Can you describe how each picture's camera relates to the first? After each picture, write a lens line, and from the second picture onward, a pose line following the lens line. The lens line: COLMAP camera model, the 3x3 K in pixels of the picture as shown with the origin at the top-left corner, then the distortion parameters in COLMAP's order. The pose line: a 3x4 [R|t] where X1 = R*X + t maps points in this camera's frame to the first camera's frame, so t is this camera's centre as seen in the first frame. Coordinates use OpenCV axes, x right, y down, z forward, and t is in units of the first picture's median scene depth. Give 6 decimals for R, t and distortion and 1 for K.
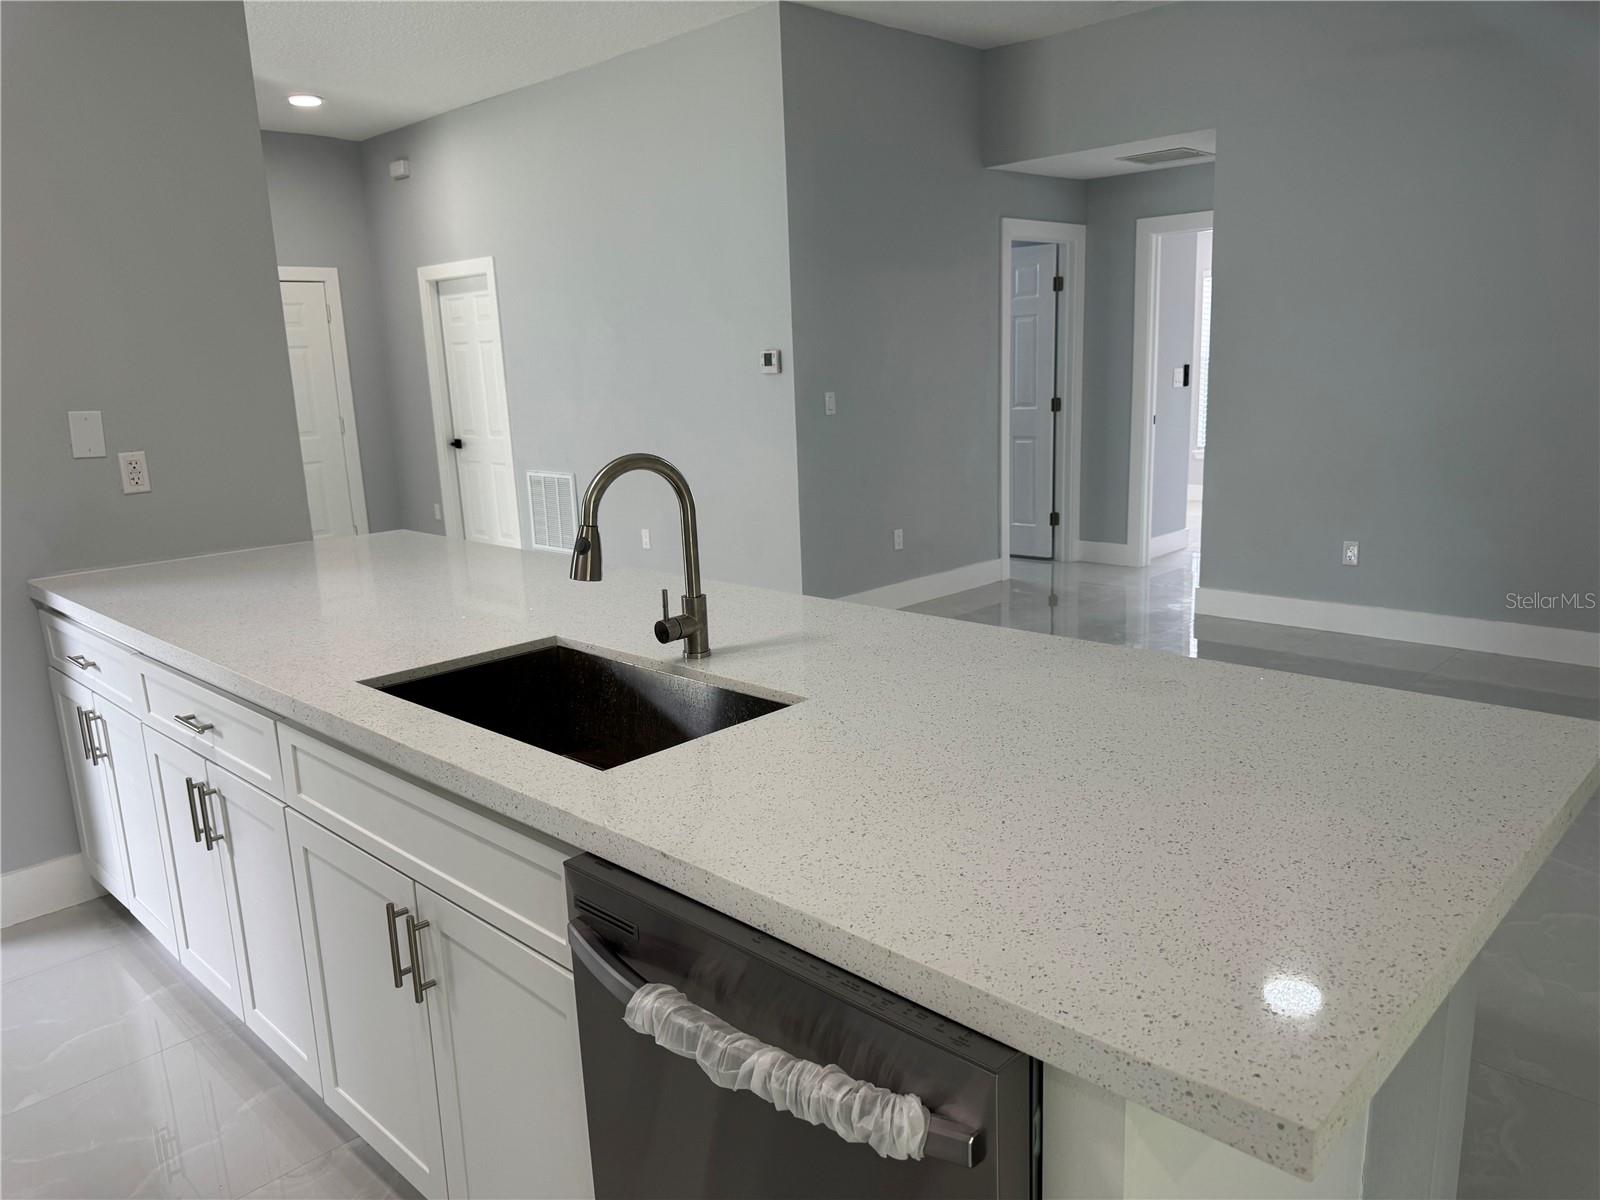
lens RADIAL K [[1137.2, 0, 797.7], [0, 1137.2, 592.6], [0, 0, 1]] dist [0.038544, -0.012520]
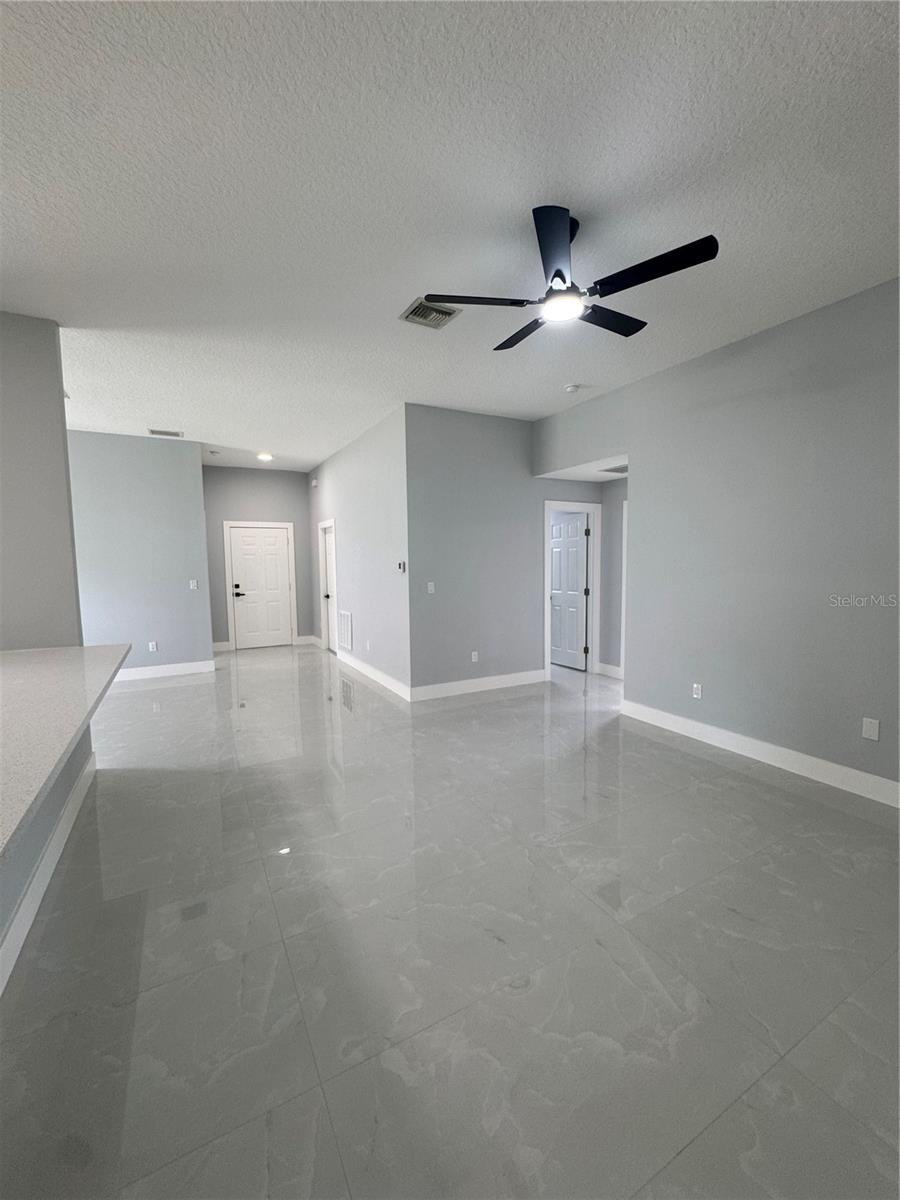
lens RADIAL K [[479.5, 0, 450.1], [0, 479.5, 599.0], [0, 0, 1]] dist [0.001117, 0.000158]
pose [[0.959342, 0.051423, -0.277522, 0.236947], [-0.084943, 0.990280, -0.110141, -0.043912], [0.269161, 0.129237, 0.954385, 0.156272]]
